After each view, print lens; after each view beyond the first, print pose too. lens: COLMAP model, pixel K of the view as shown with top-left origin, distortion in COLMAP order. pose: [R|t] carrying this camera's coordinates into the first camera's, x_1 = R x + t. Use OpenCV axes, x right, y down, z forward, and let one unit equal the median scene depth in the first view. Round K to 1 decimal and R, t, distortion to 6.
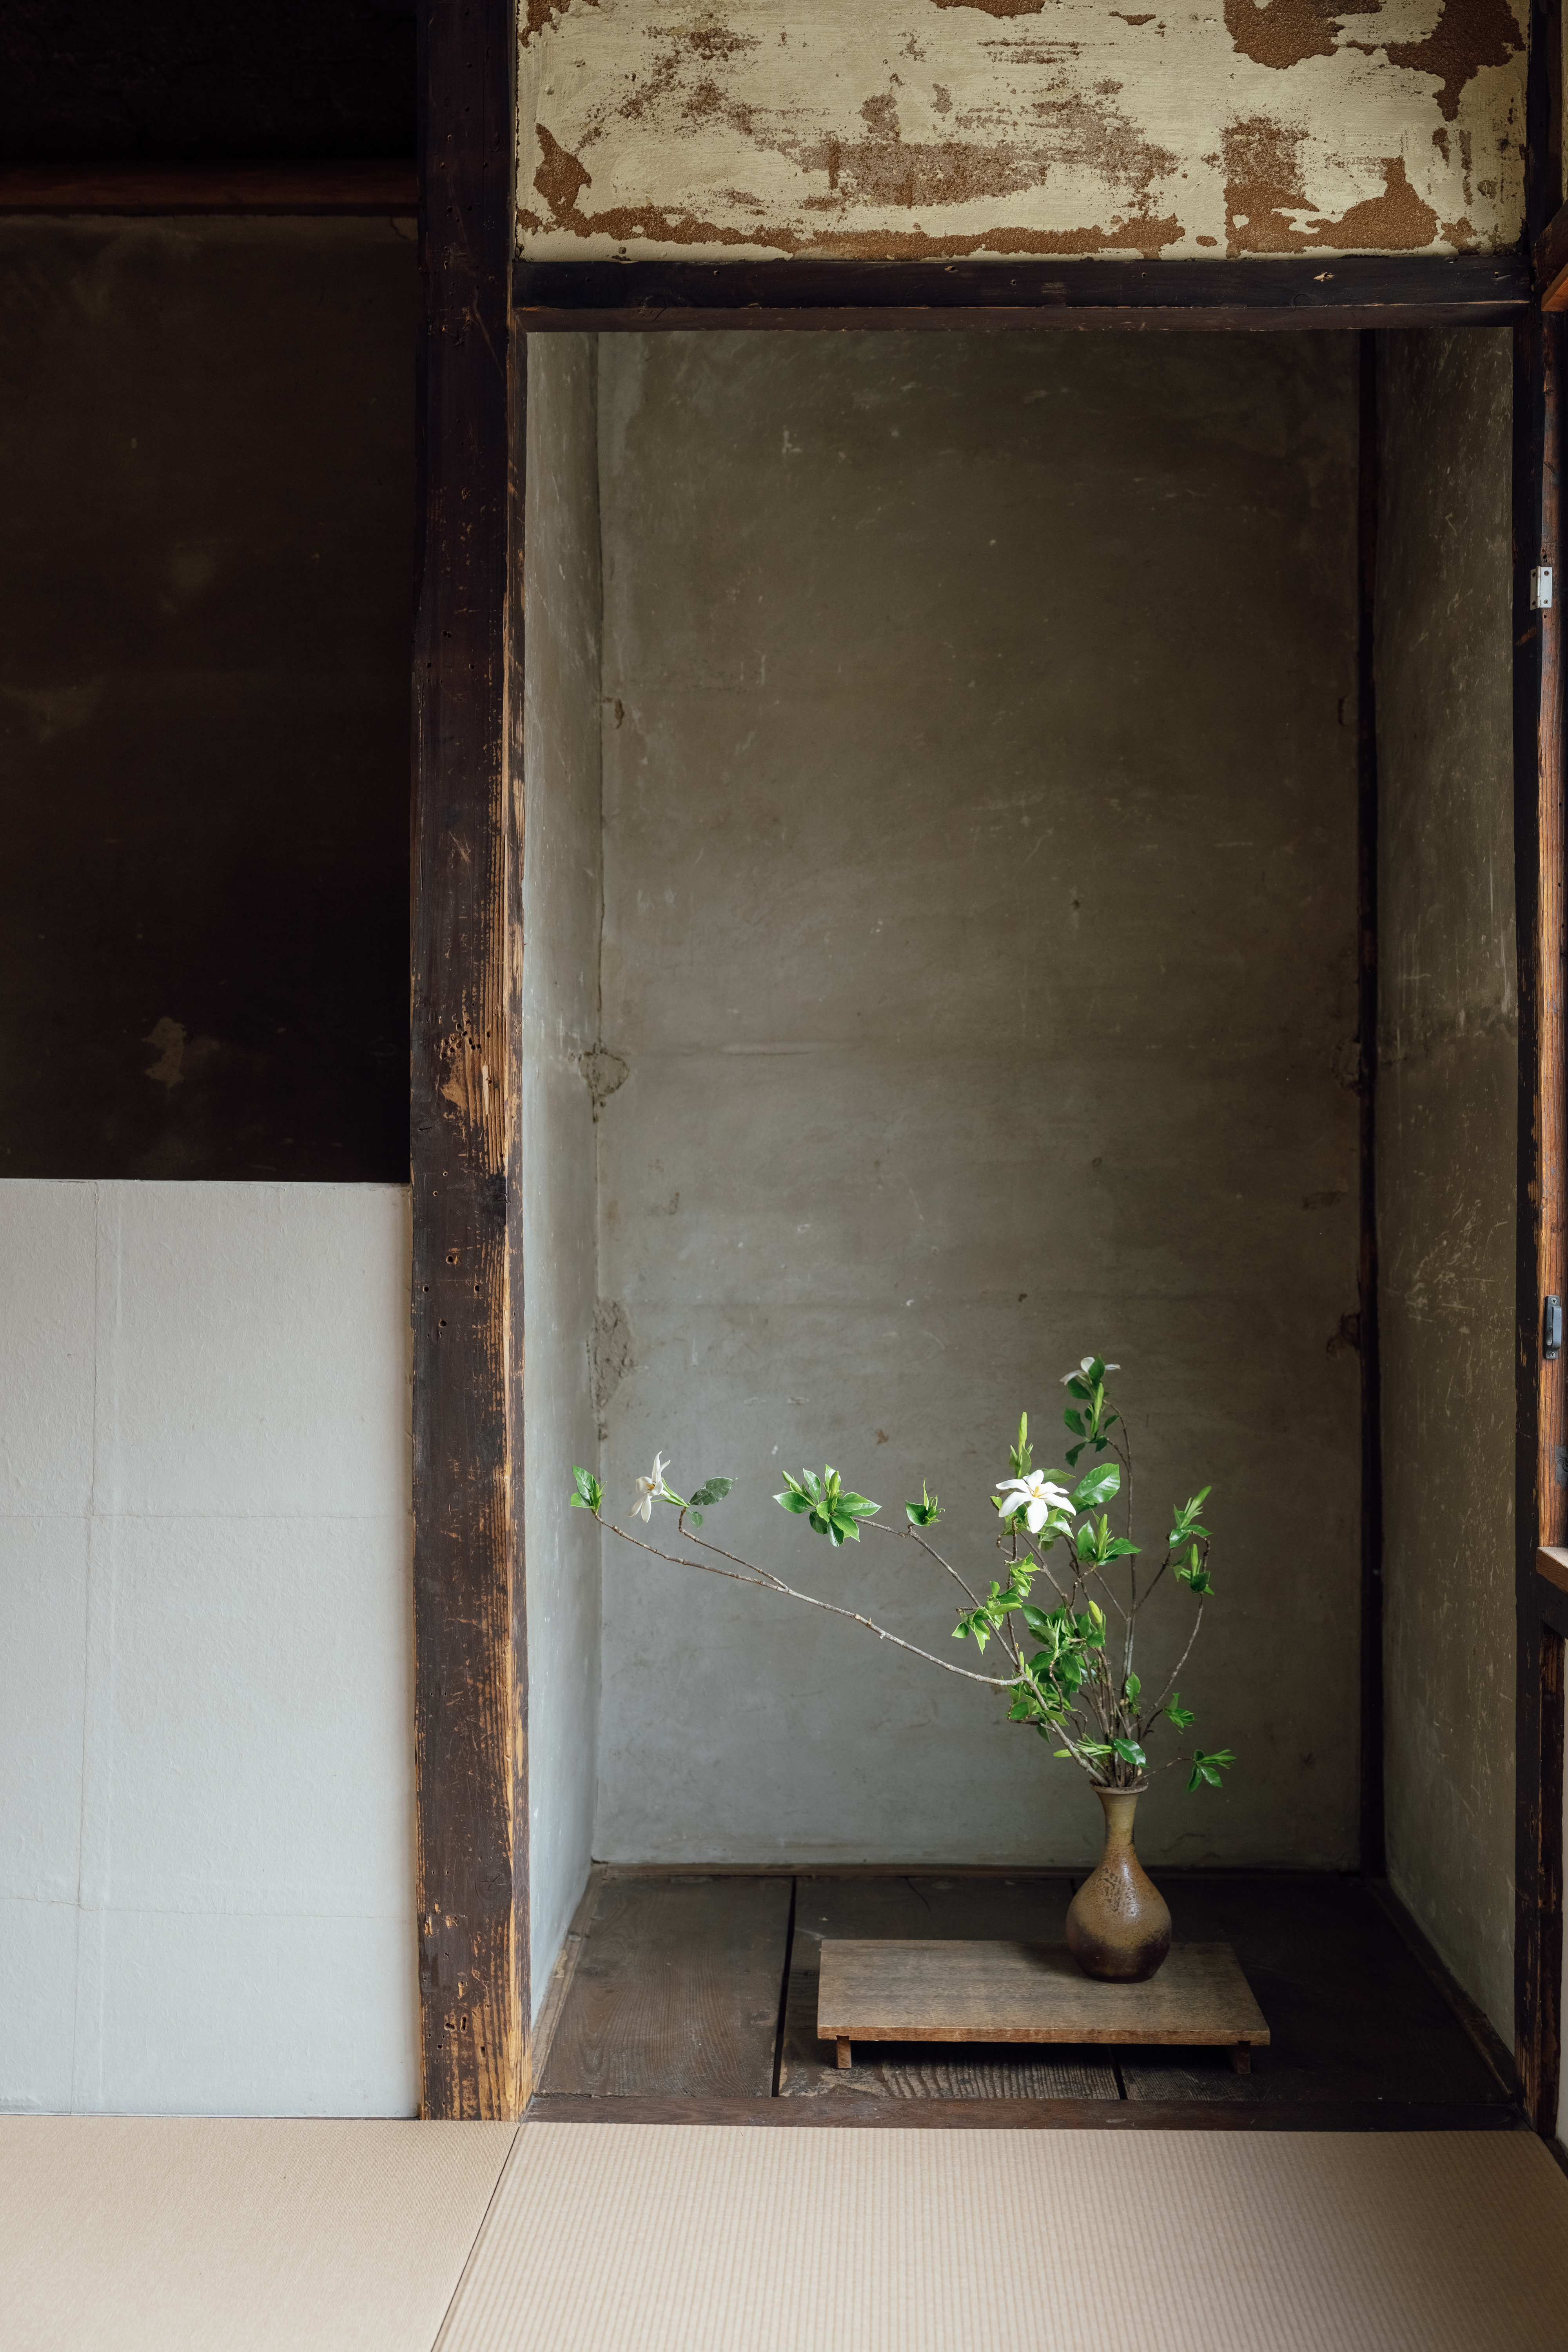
lens RADIAL K [[2873.4, 0, 784.0], [0, 2873.4, 1176.0], [0, 0, 1]] dist [0.010874, 0.026488]
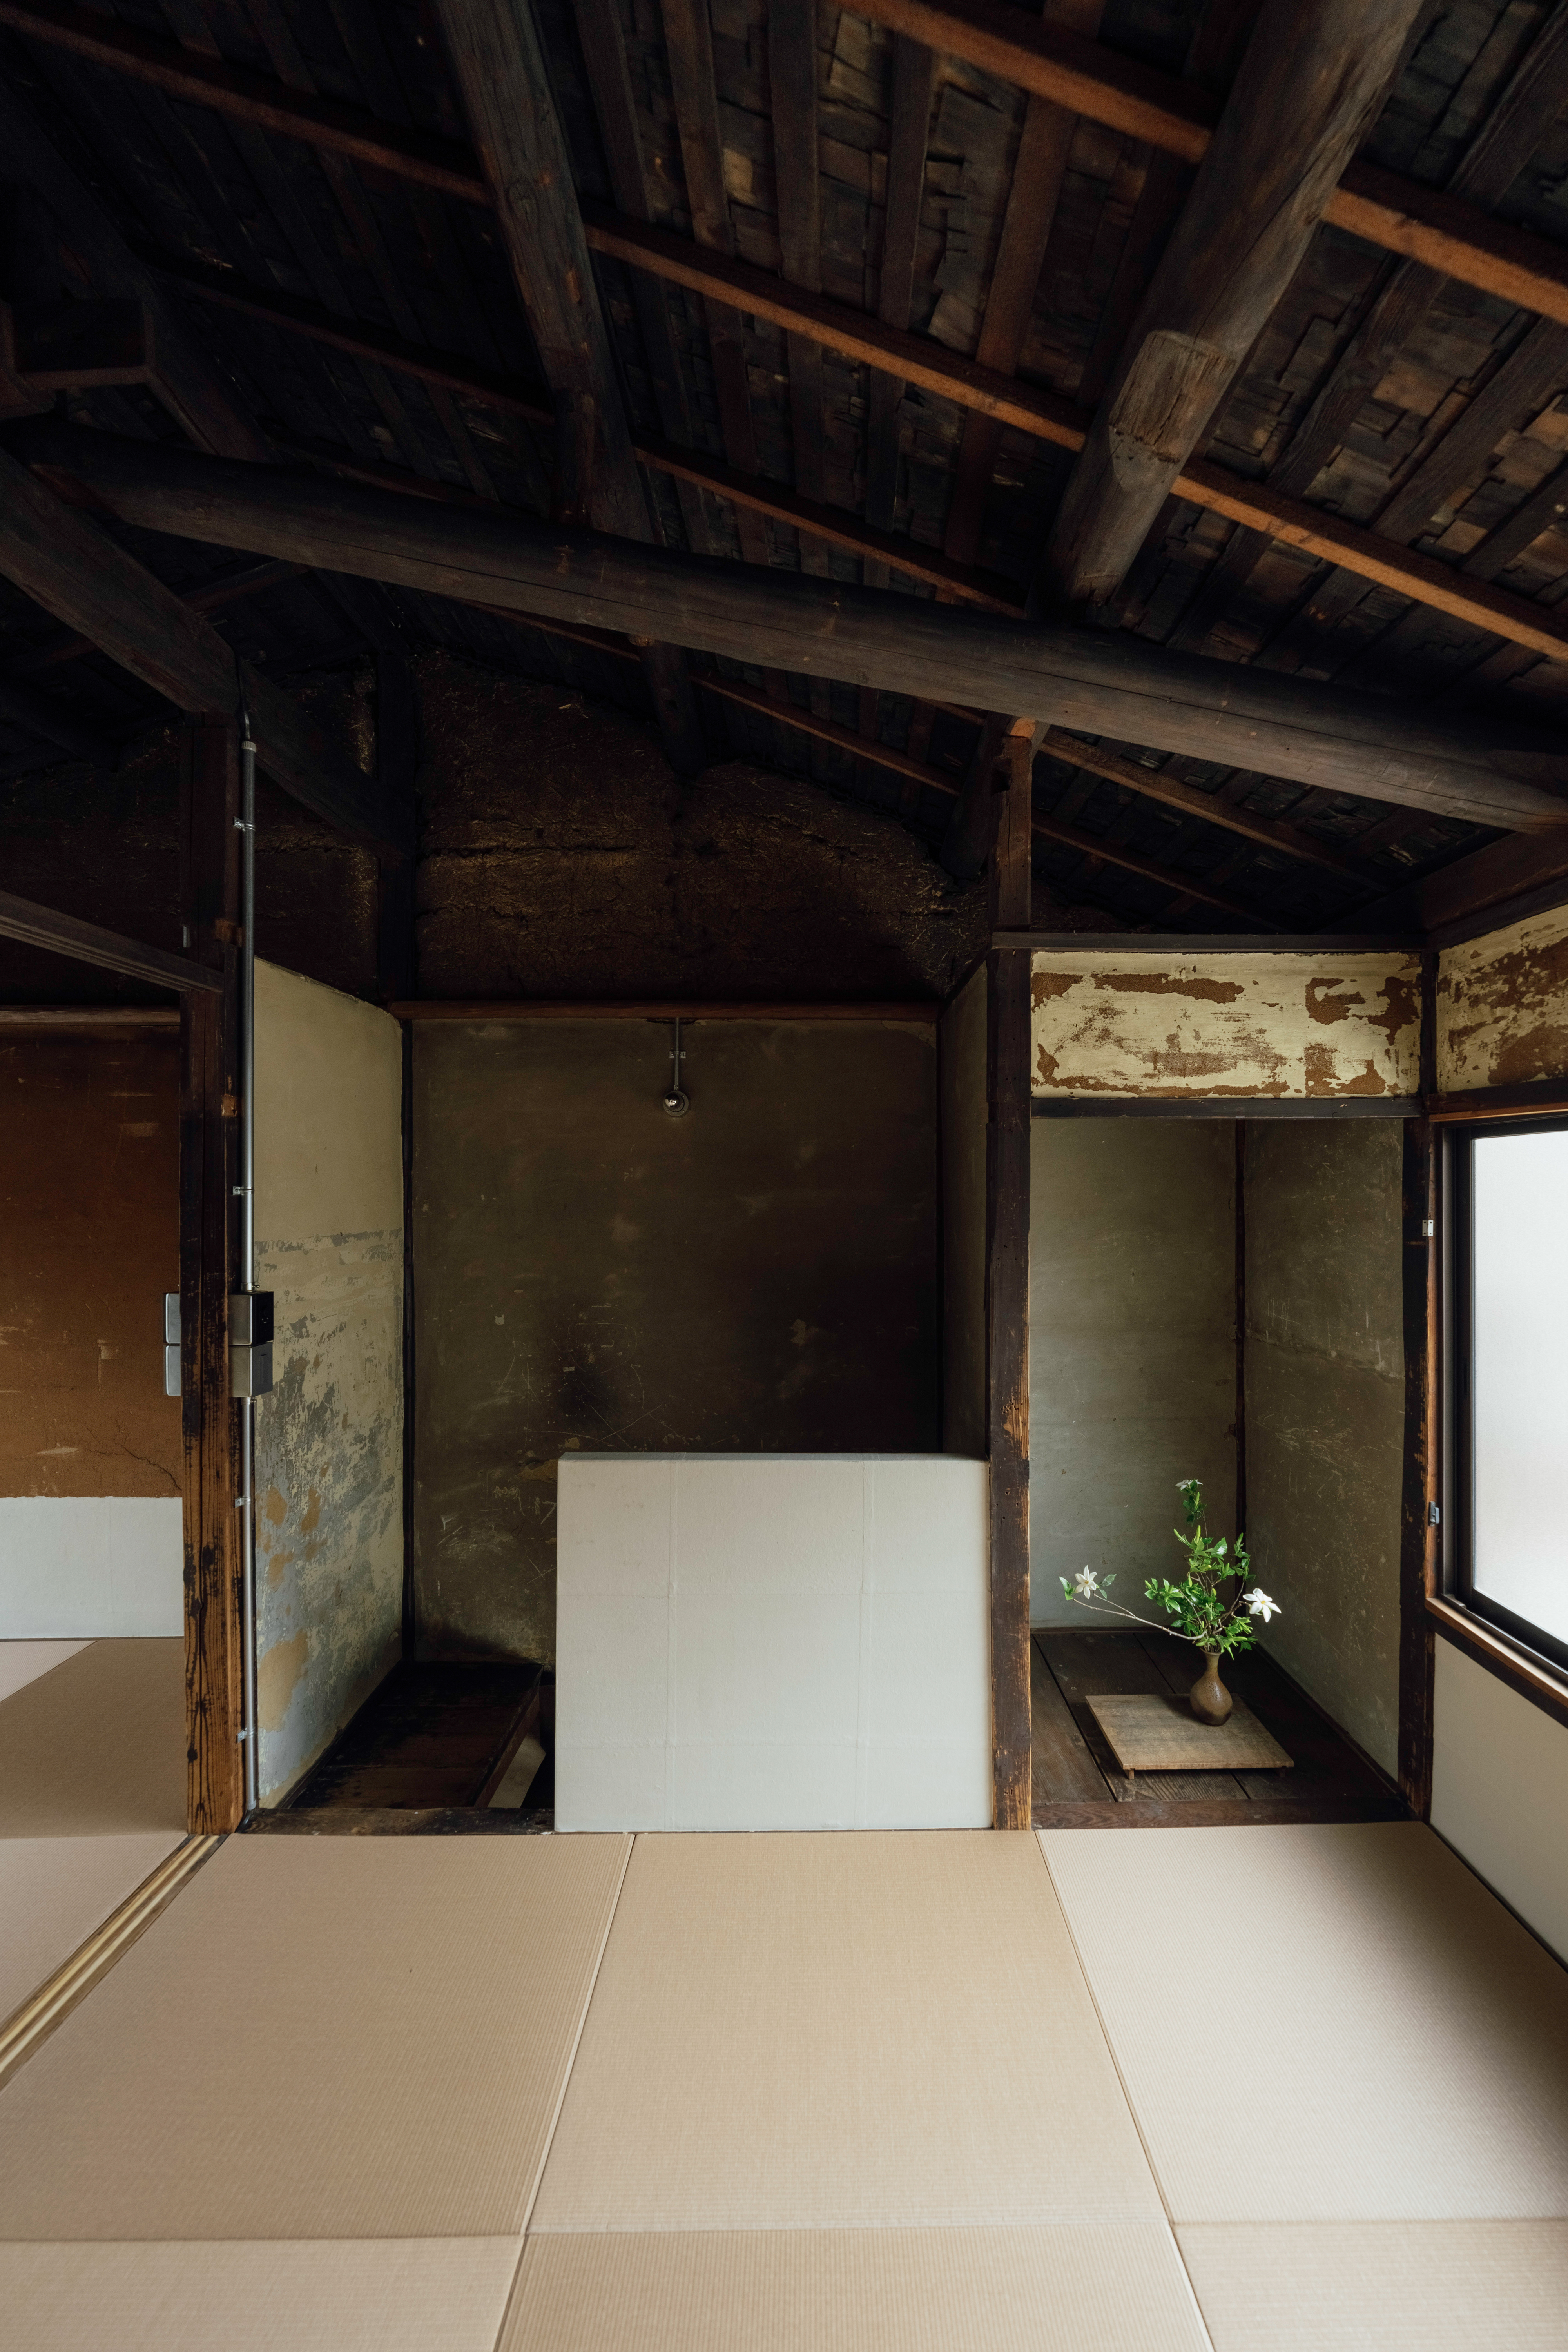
lens RADIAL K [[908.8, 0, 827.7], [0, 908.8, 1199.6], [0, 0, 1]] dist [0.001339, -0.000180]
pose [[0.998733, -0.004465, 0.050120, -0.311763], [0.004014, 0.999951, 0.009092, -0.236699], [-0.050158, -0.008879, 0.998702, 0.211210]]
